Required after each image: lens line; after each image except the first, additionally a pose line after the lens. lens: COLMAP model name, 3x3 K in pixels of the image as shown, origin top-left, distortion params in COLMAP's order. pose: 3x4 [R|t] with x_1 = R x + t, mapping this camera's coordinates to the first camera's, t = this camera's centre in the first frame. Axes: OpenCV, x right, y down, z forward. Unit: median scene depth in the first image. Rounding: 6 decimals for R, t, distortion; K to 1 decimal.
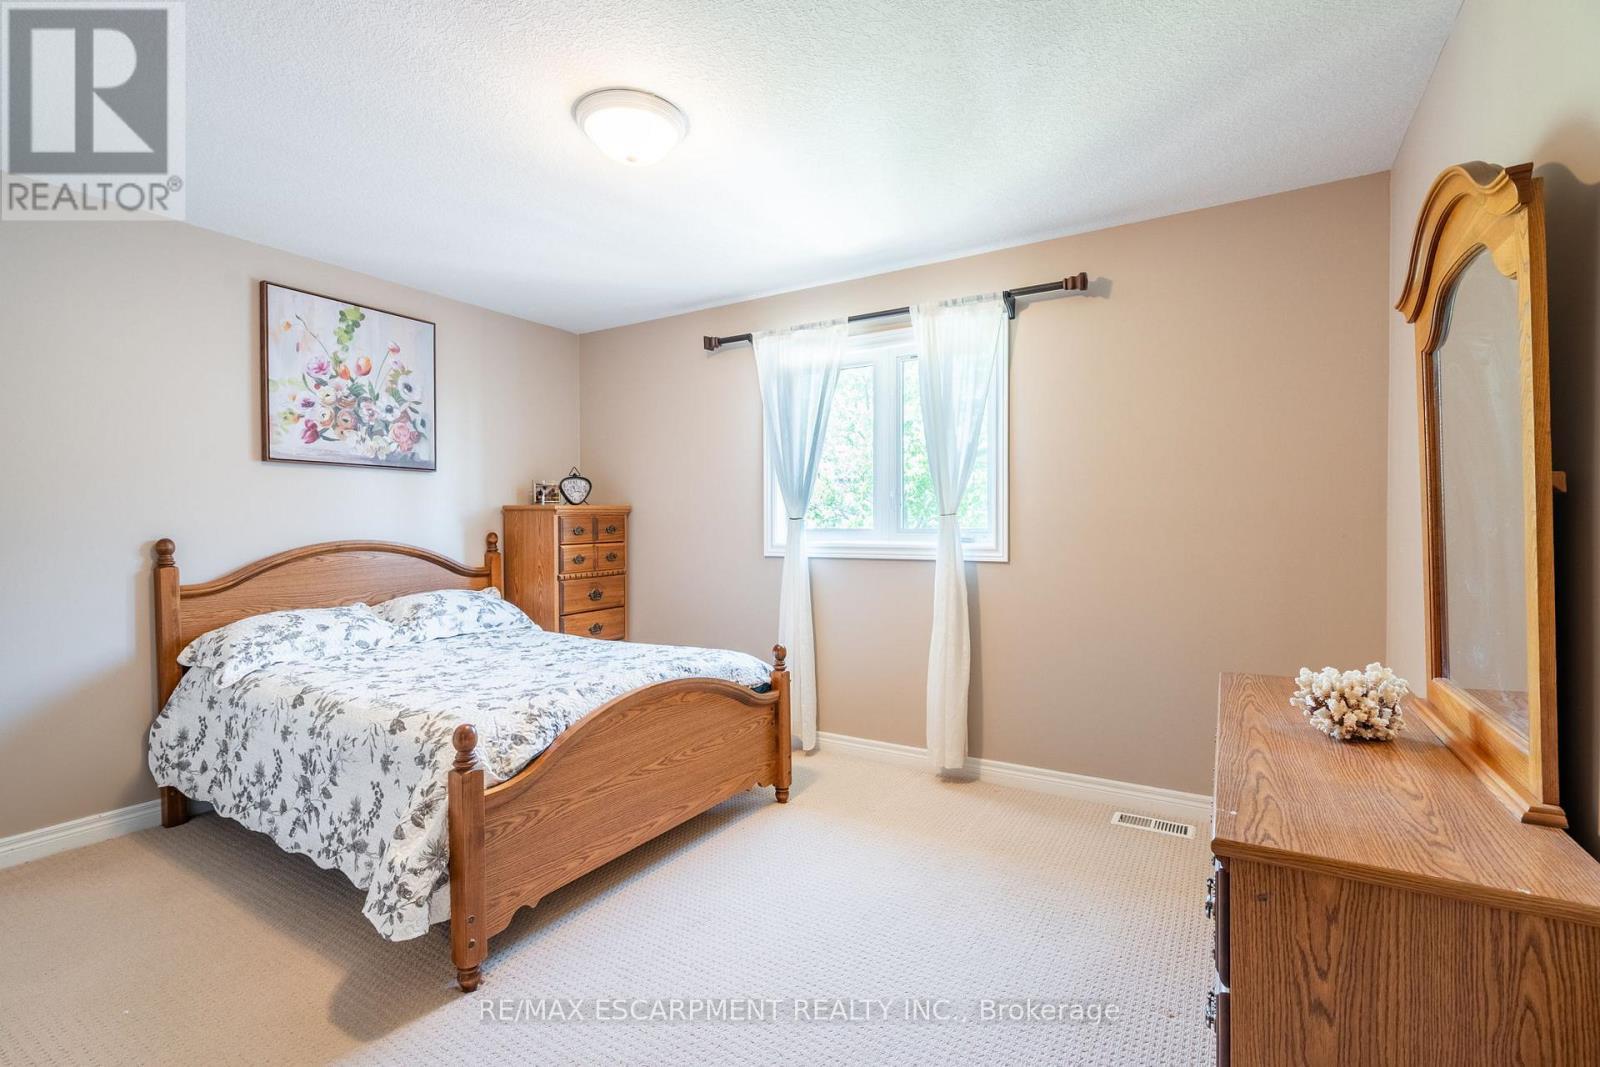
lens RADIAL K [[720.1, 0, 793.2], [0, 720.1, 526.6], [0, 0, 1]] dist [0.000789, 0.000908]
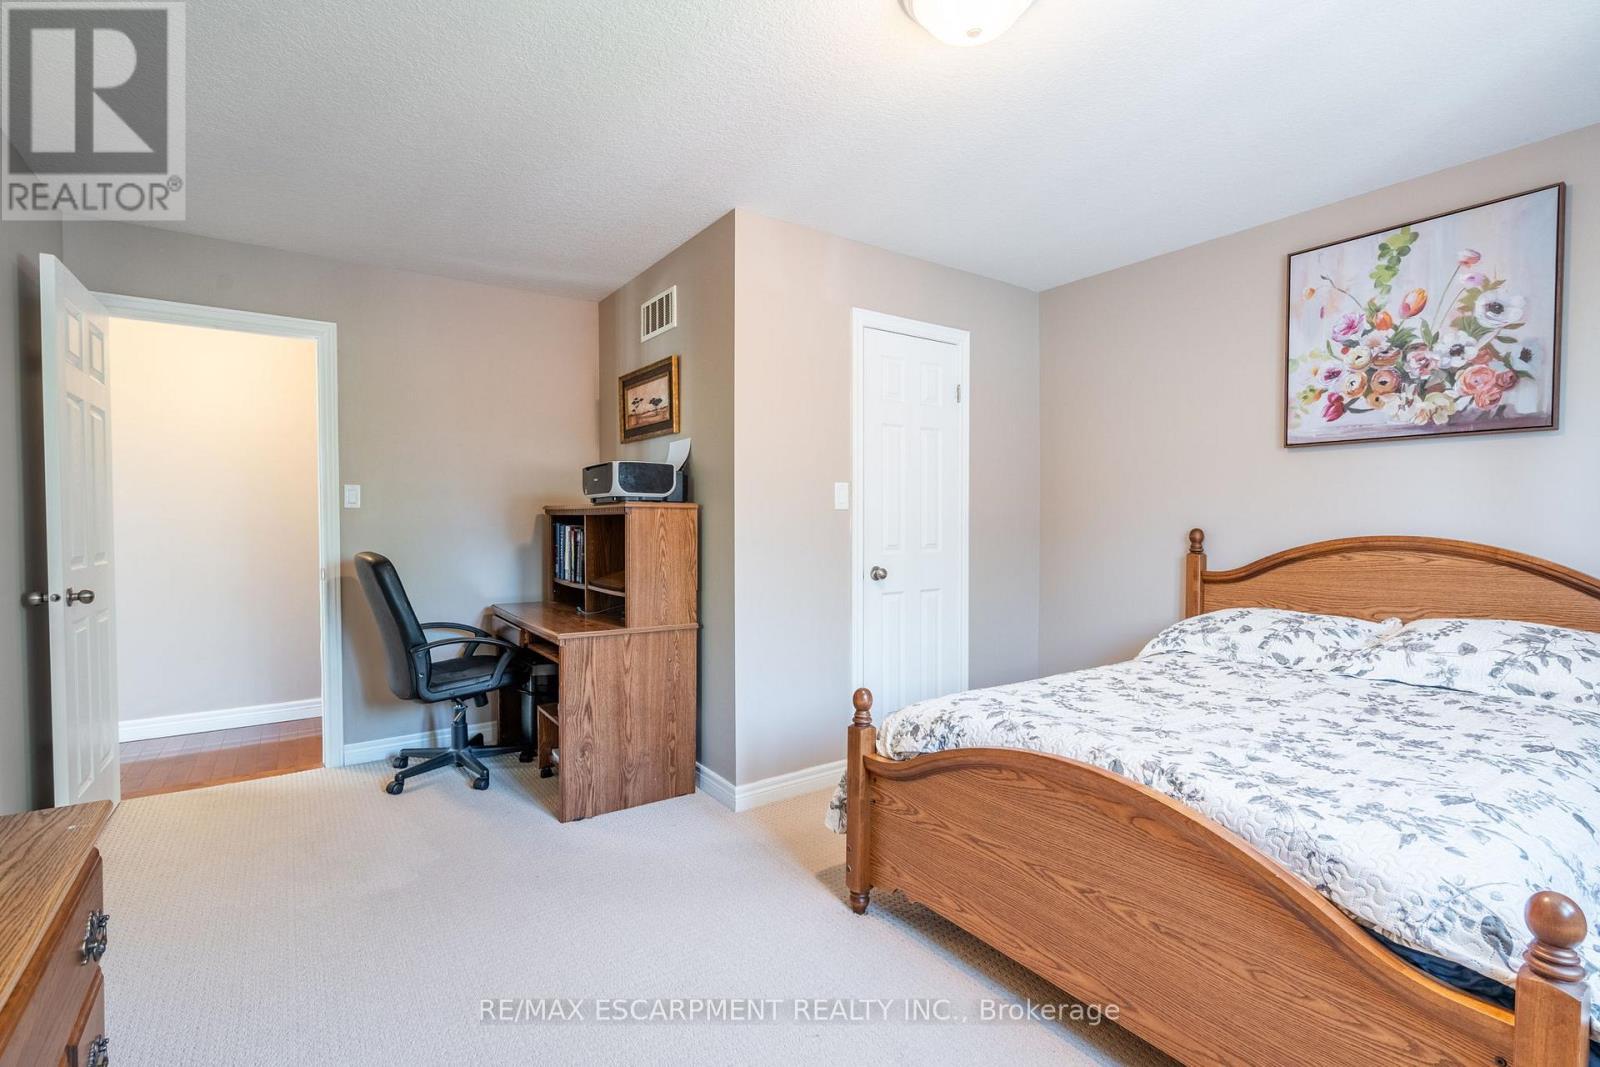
lens RADIAL K [[720.1, 0, 790.9], [0, 720.1, 531.6], [0, 0, 1]] dist [0.000789, 0.000908]
pose [[-0.389681, 0.021645, -0.920695, 0.354063], [0.000473, 0.999728, 0.023303, -0.004178], [0.920950, 0.008646, -0.389586, 0.715375]]
